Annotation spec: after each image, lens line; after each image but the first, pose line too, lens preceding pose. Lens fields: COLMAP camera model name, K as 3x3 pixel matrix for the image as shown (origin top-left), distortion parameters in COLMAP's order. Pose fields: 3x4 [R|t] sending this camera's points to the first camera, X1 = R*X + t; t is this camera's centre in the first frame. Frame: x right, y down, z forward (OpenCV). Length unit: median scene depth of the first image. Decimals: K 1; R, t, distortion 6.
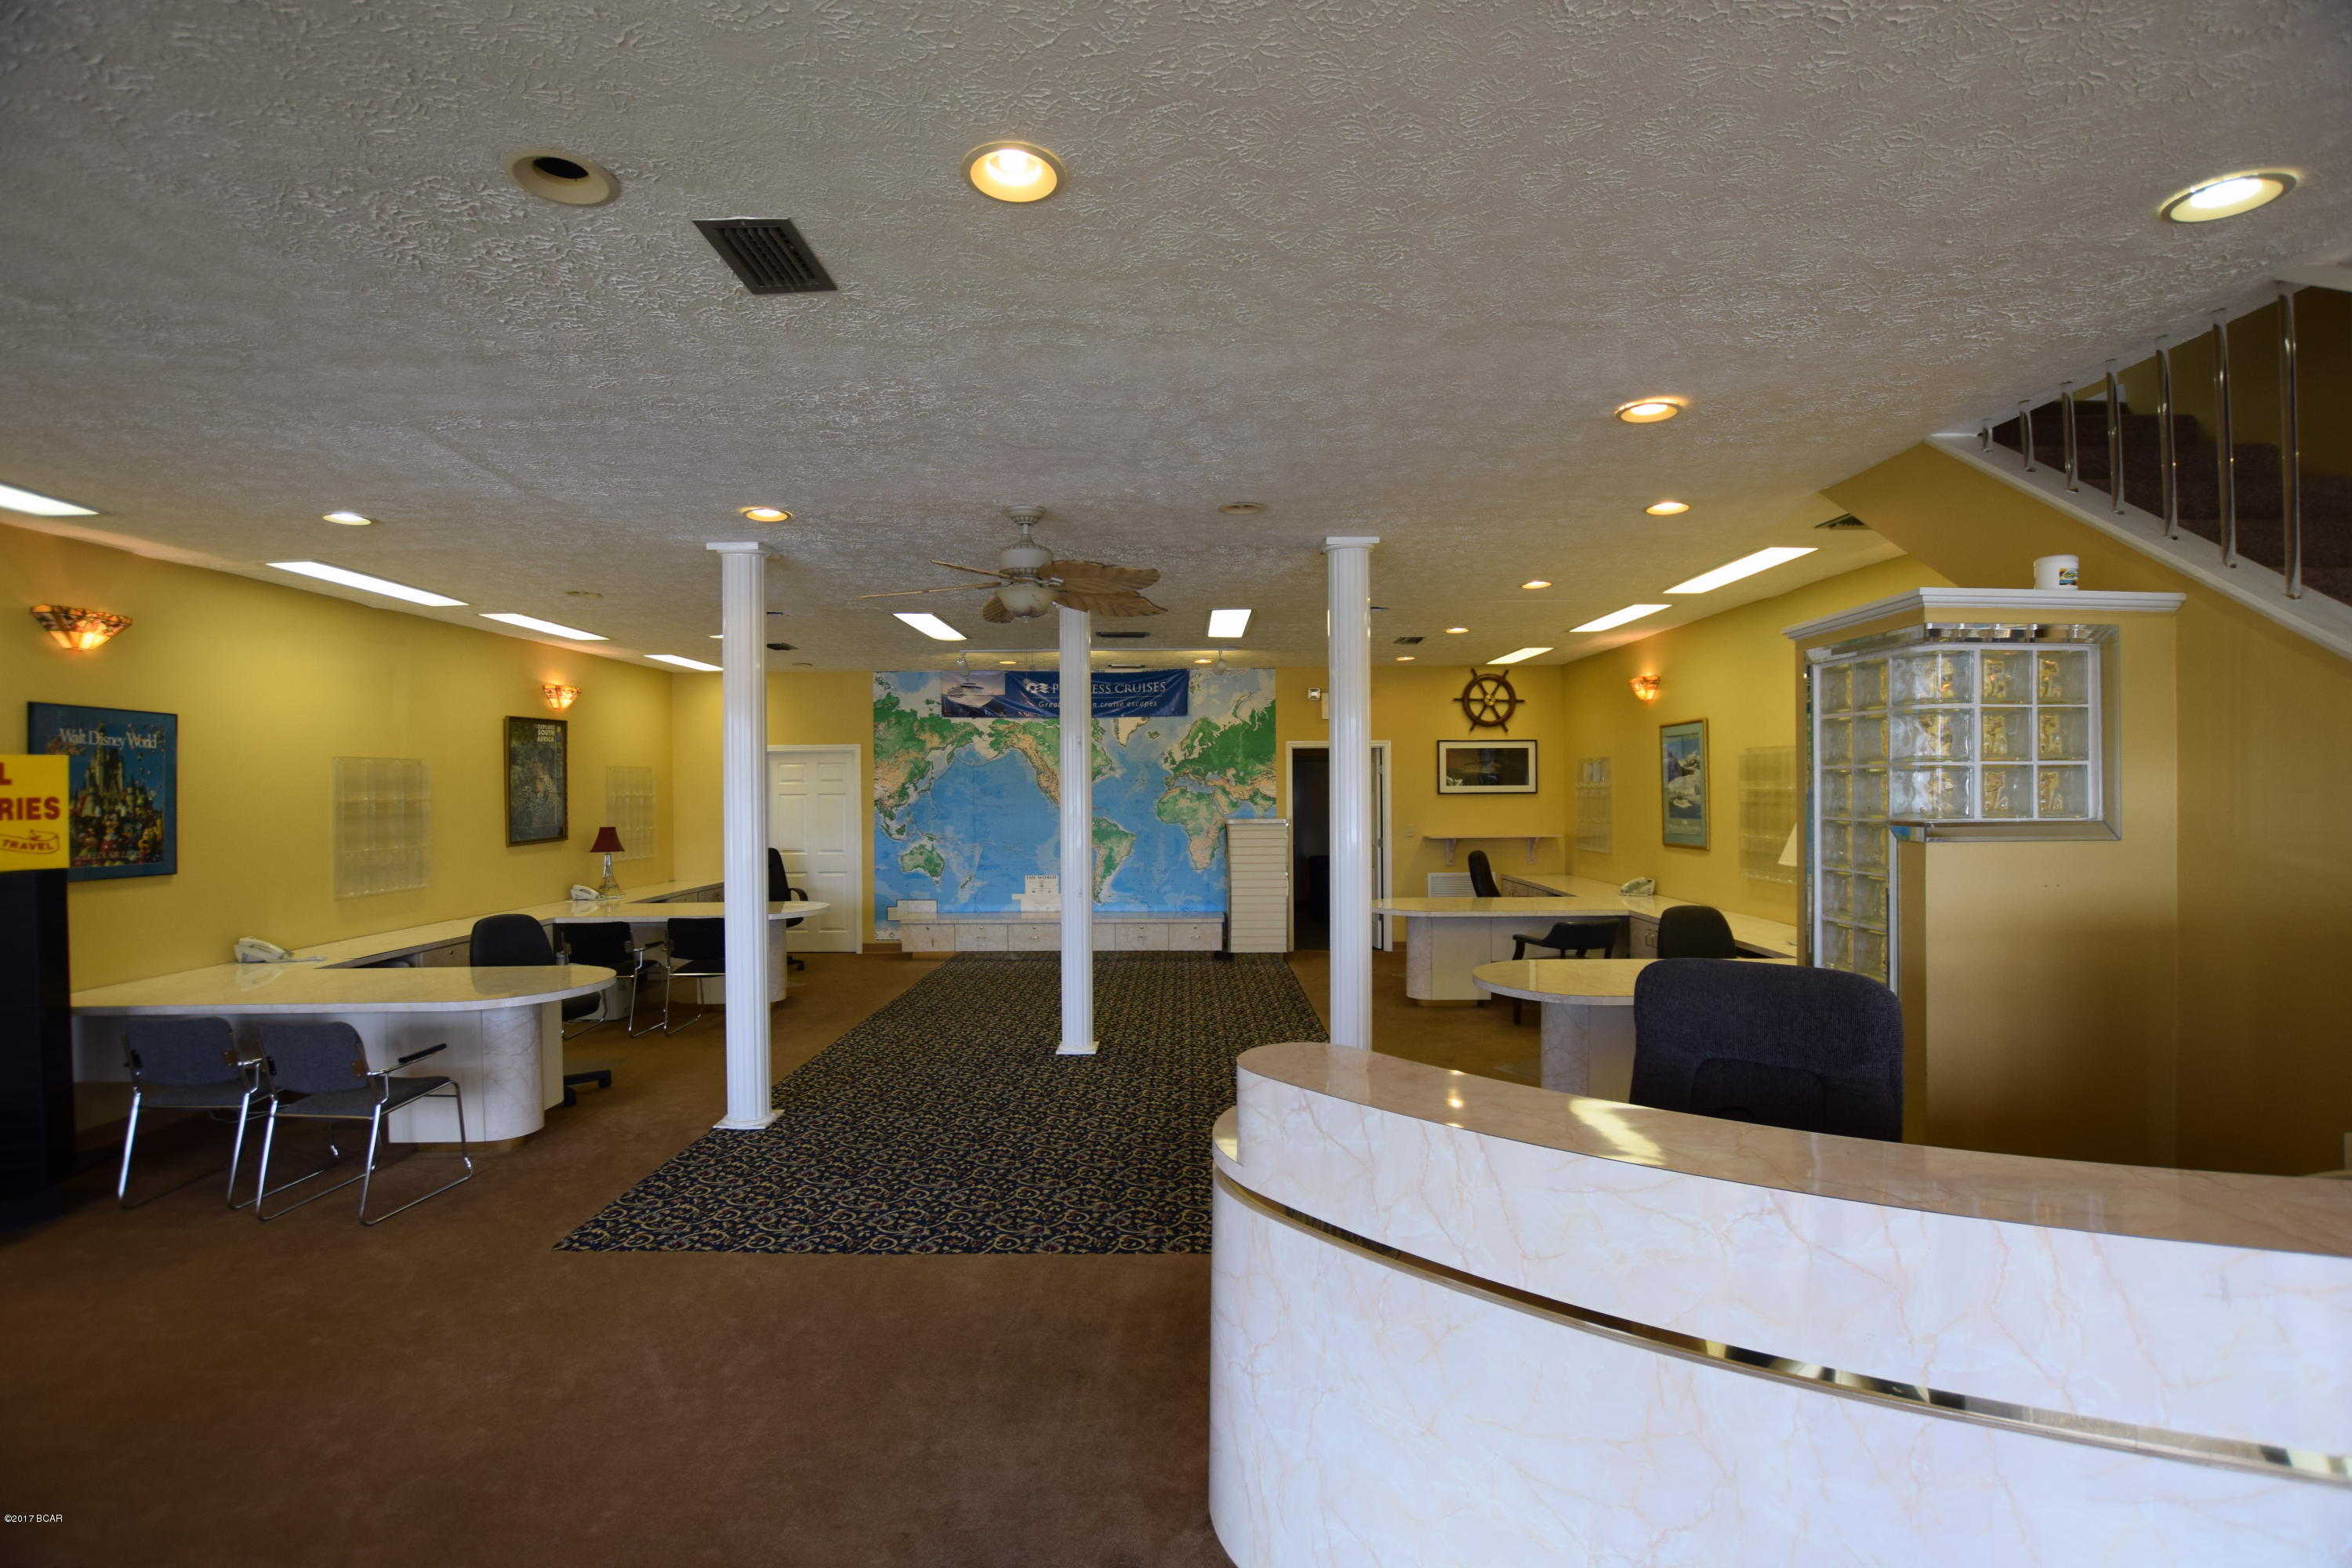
lens RADIAL K [[1034.8, 0, 1184.1], [0, 1034.8, 786.4], [0, 0, 1]] dist [-0.033281, 0.004670]
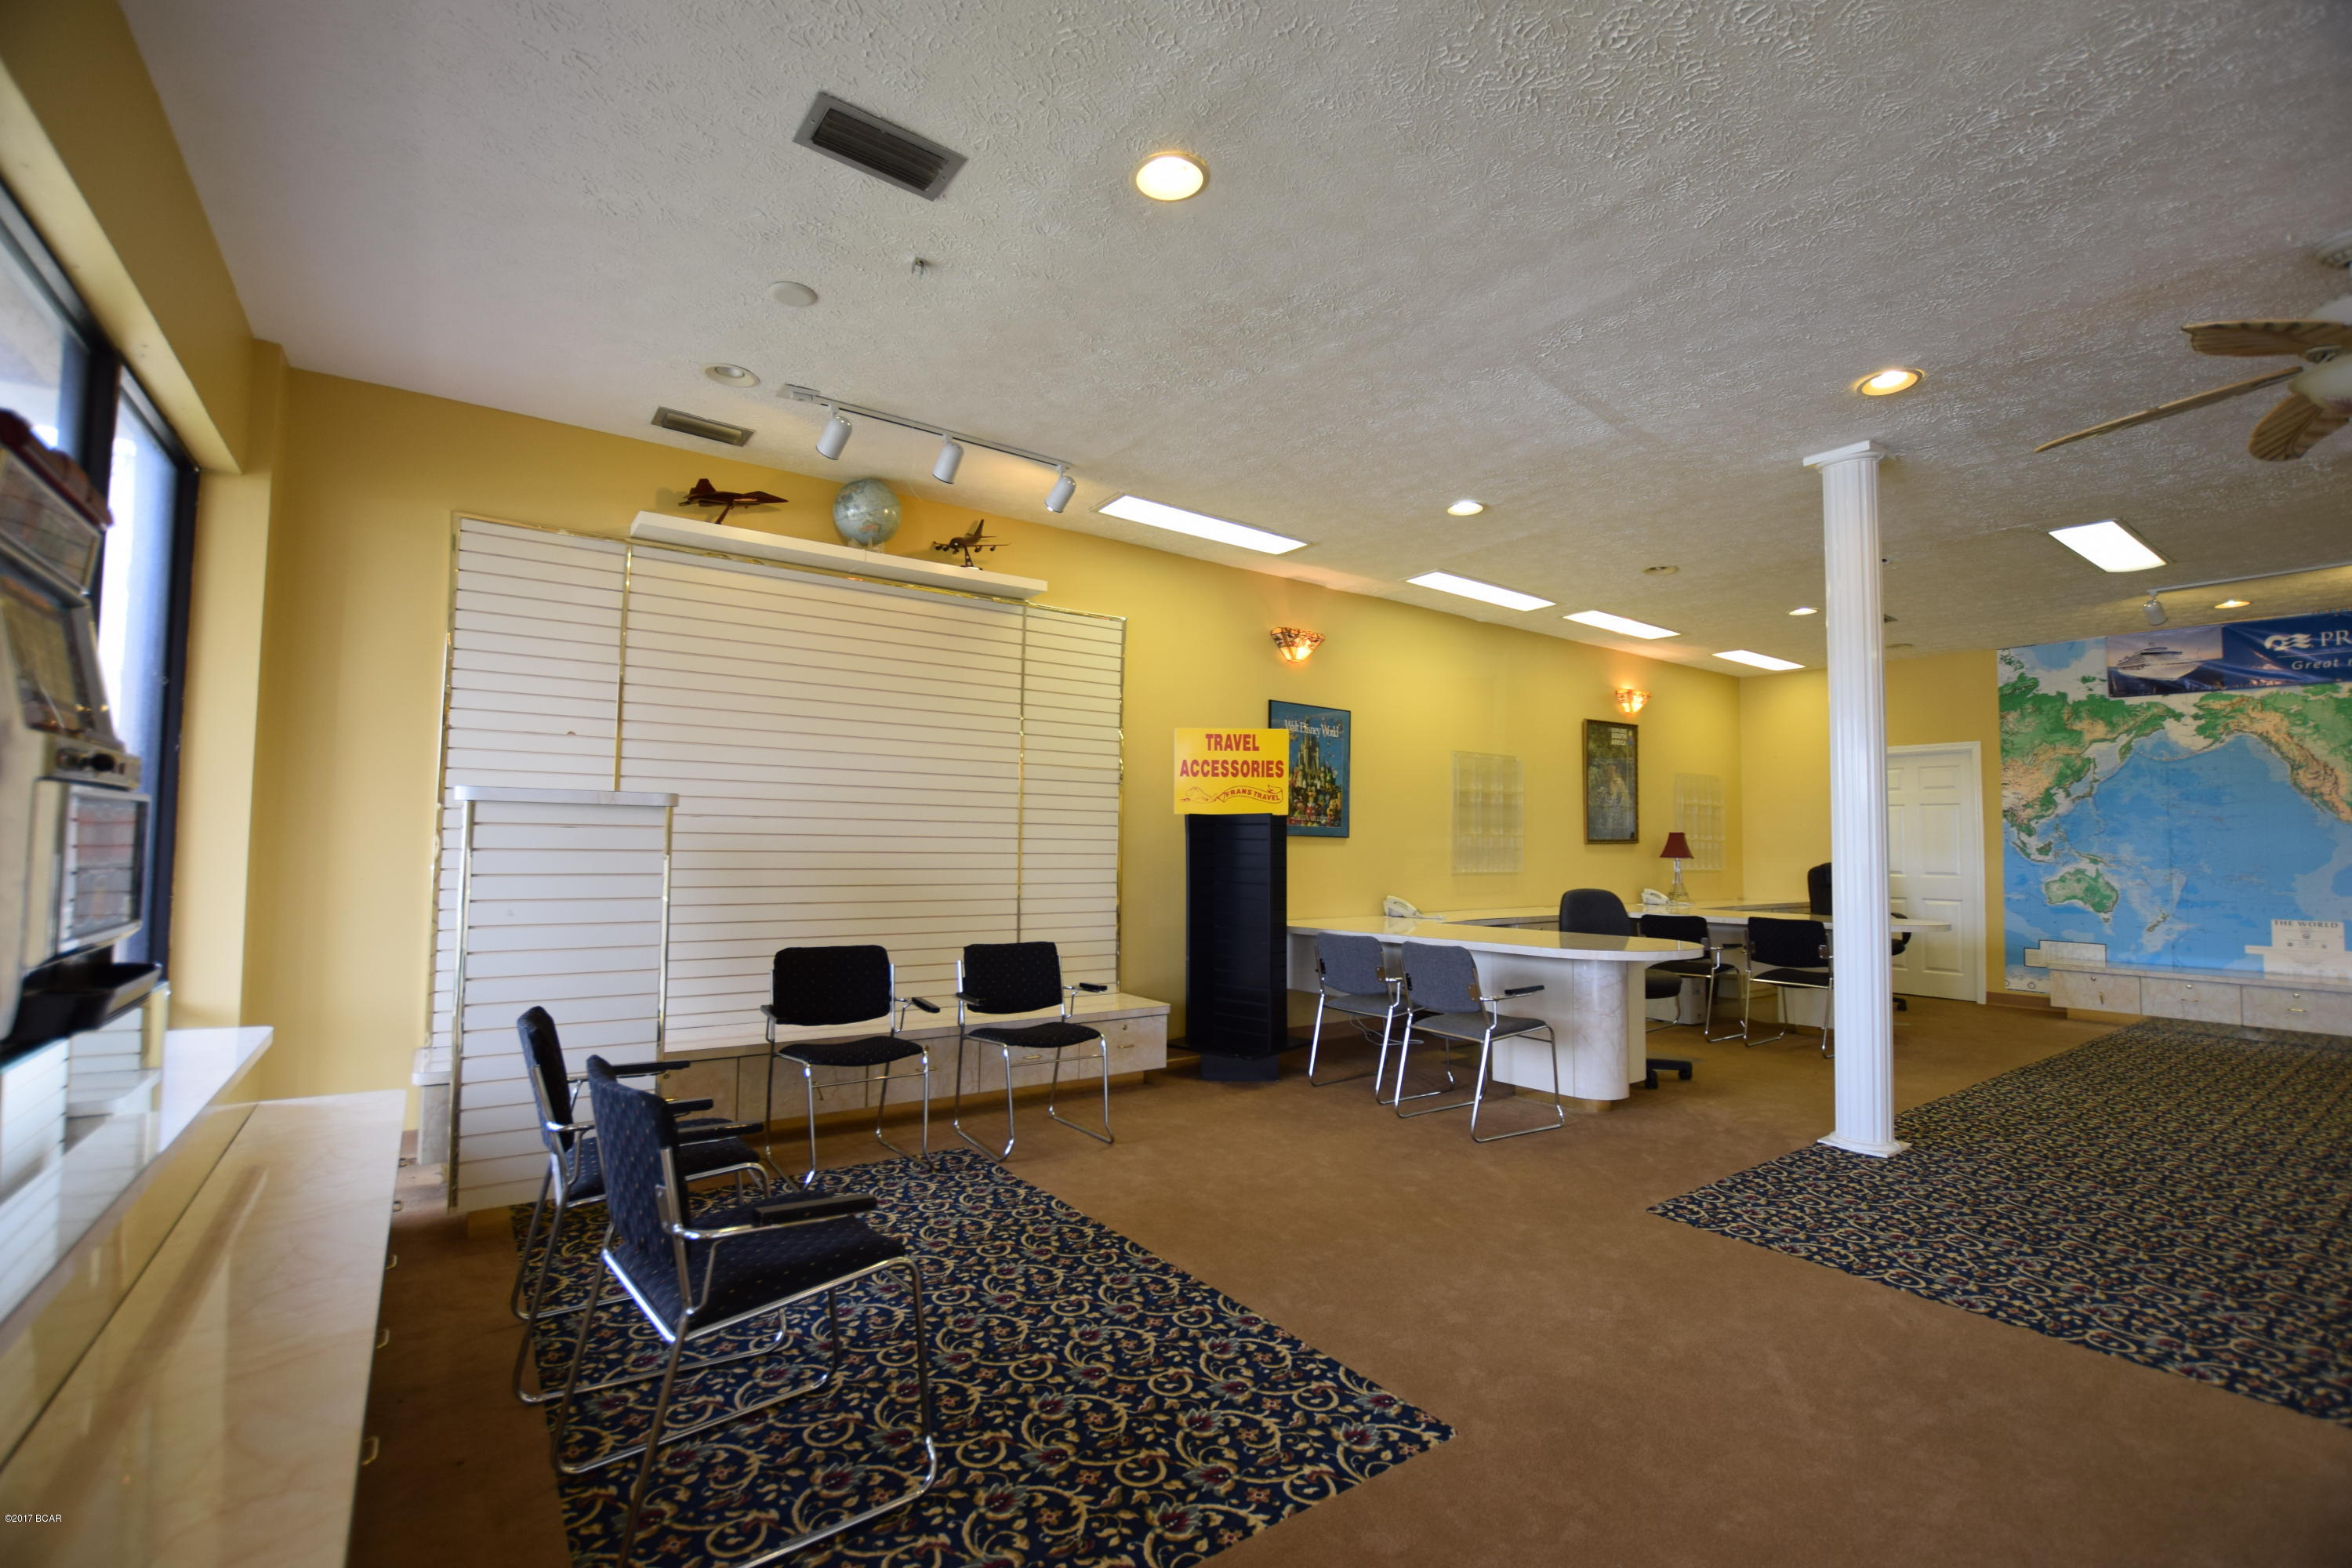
lens RADIAL K [[1034.8, 0, 1182.1], [0, 1034.8, 787.3], [0, 0, 1]] dist [-0.033281, 0.004670]
pose [[0.585901, -0.028054, -0.809897, -0.049544], [-0.019131, 0.998643, -0.048432, 0.057416], [0.810157, 0.043871, 0.584569, 0.047440]]
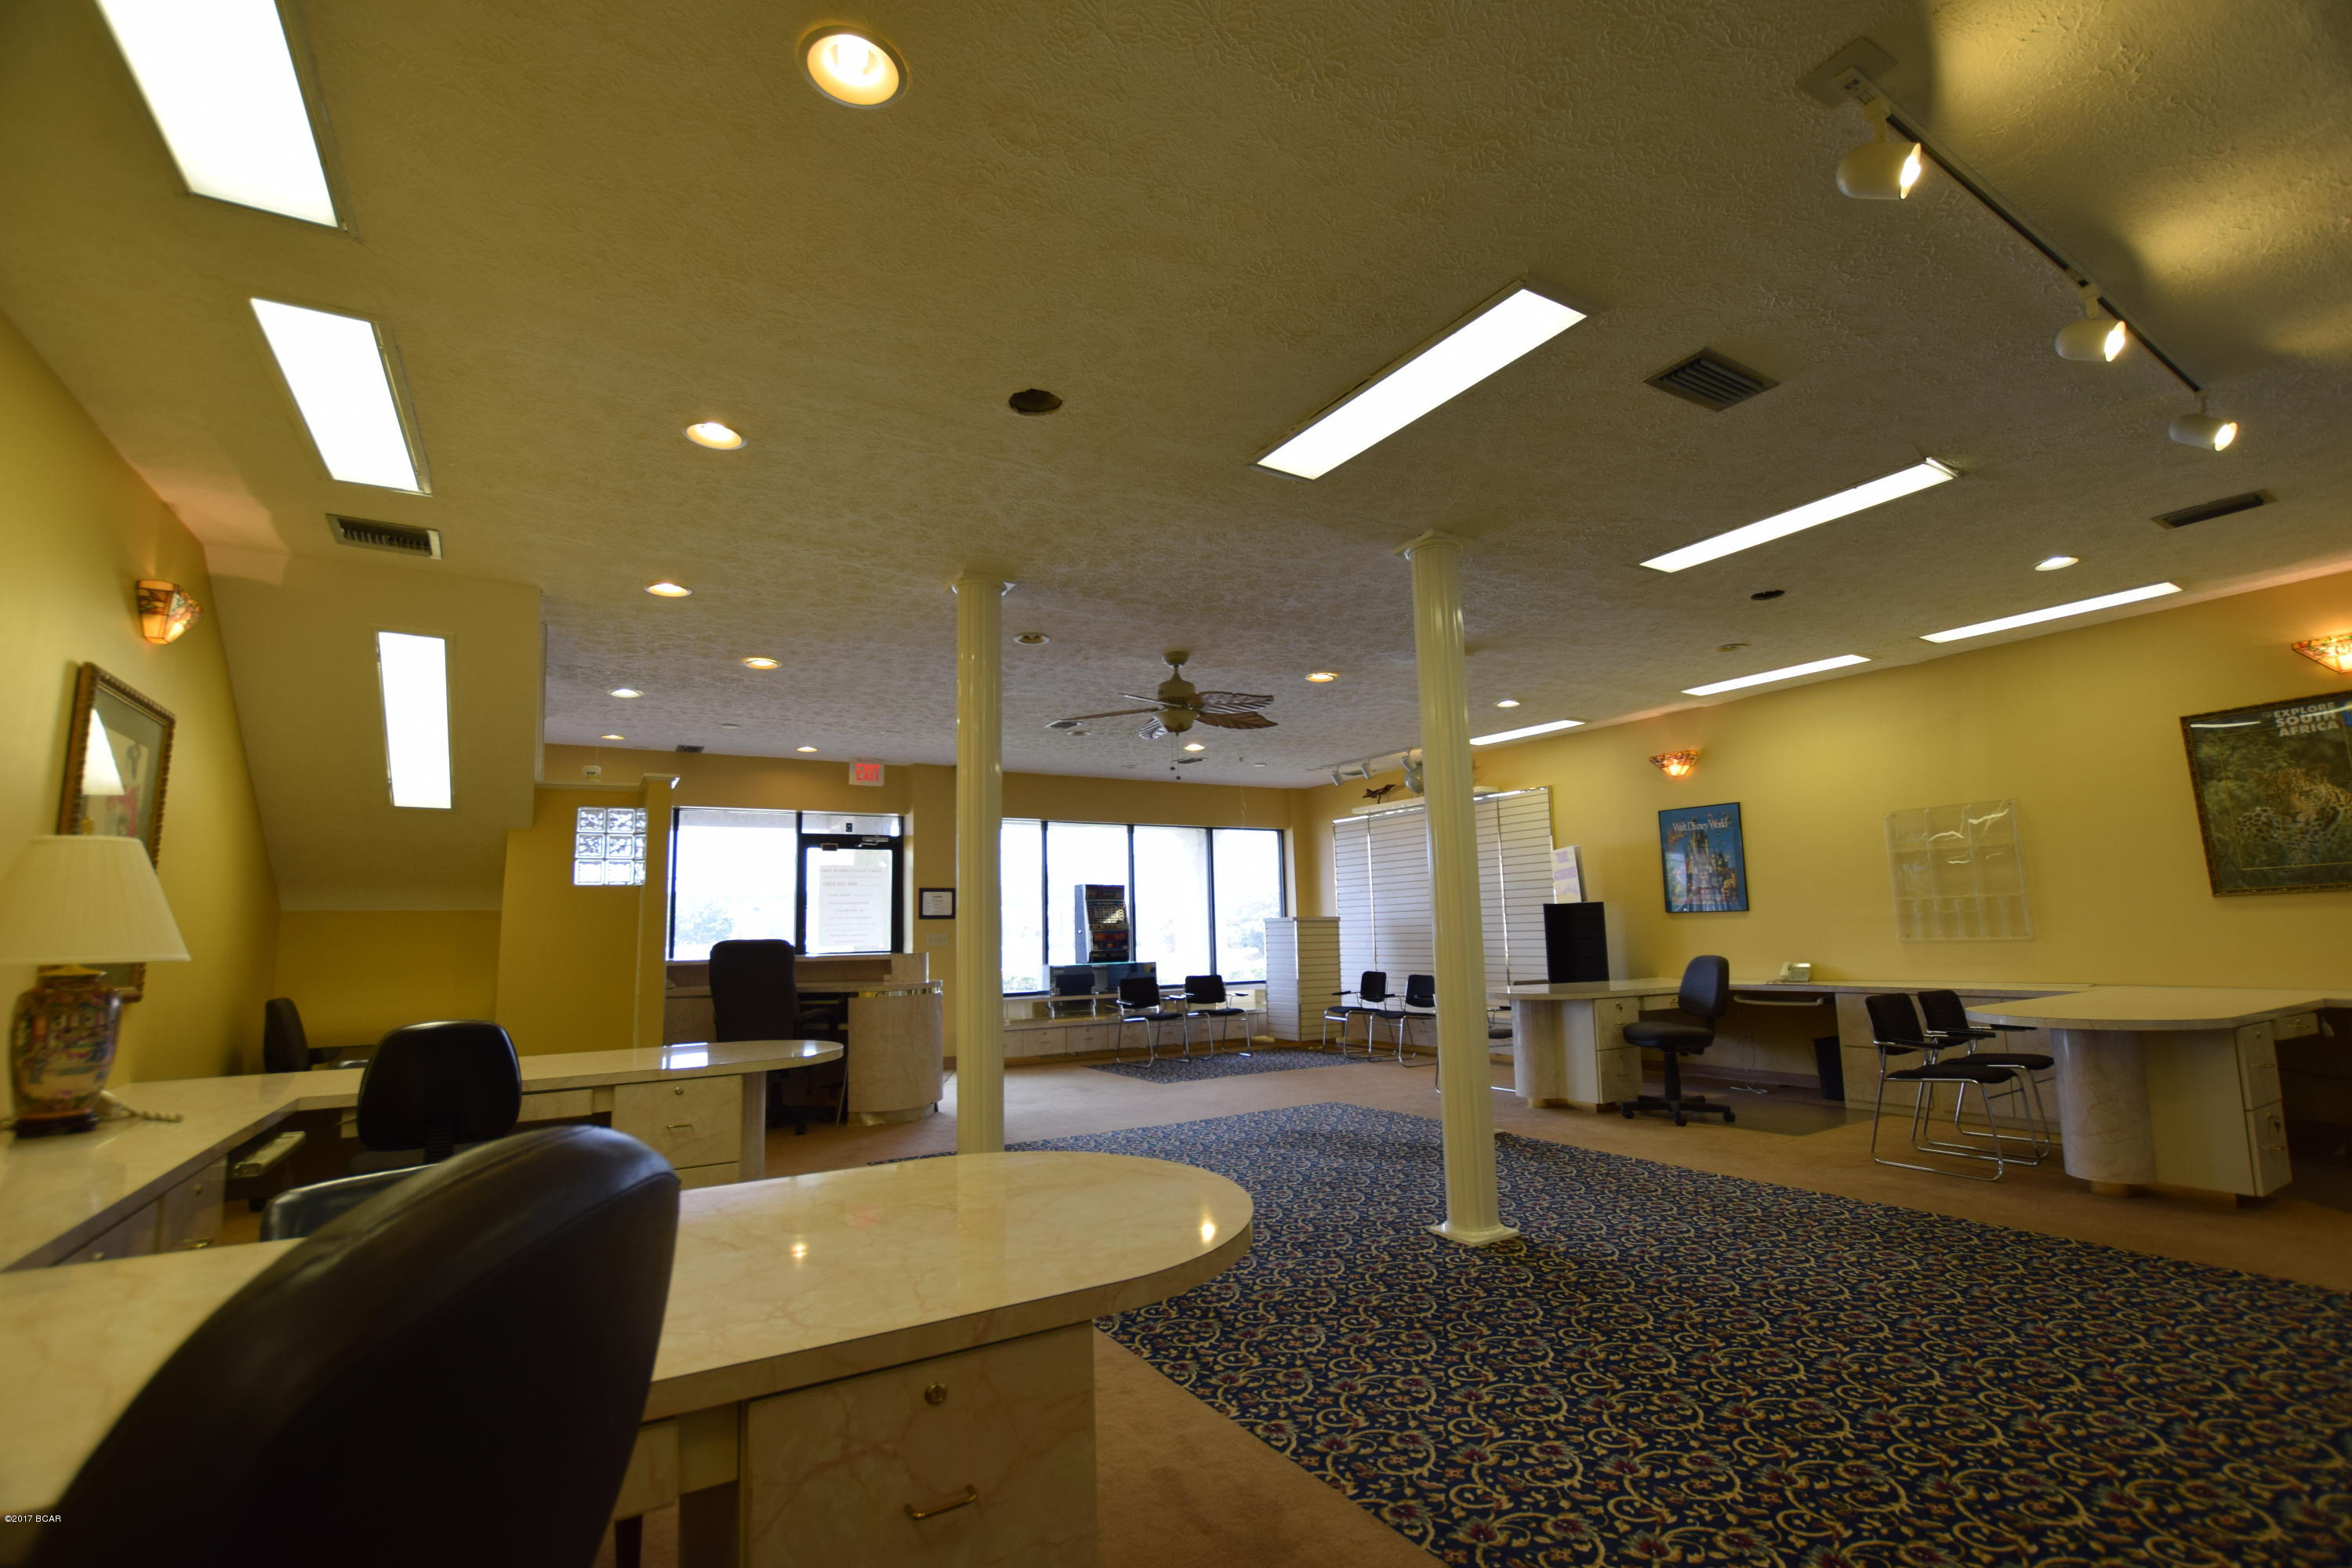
lens RADIAL K [[1034.8, 0, 1184.5], [0, 1034.8, 789.5], [0, 0, 1]] dist [-0.033281, 0.004670]
pose [[-0.850419, -0.040512, -0.524545, 0.306863], [0.033356, 0.990873, -0.130605, 0.050539], [0.525048, -0.128565, -0.841306, 1.167470]]
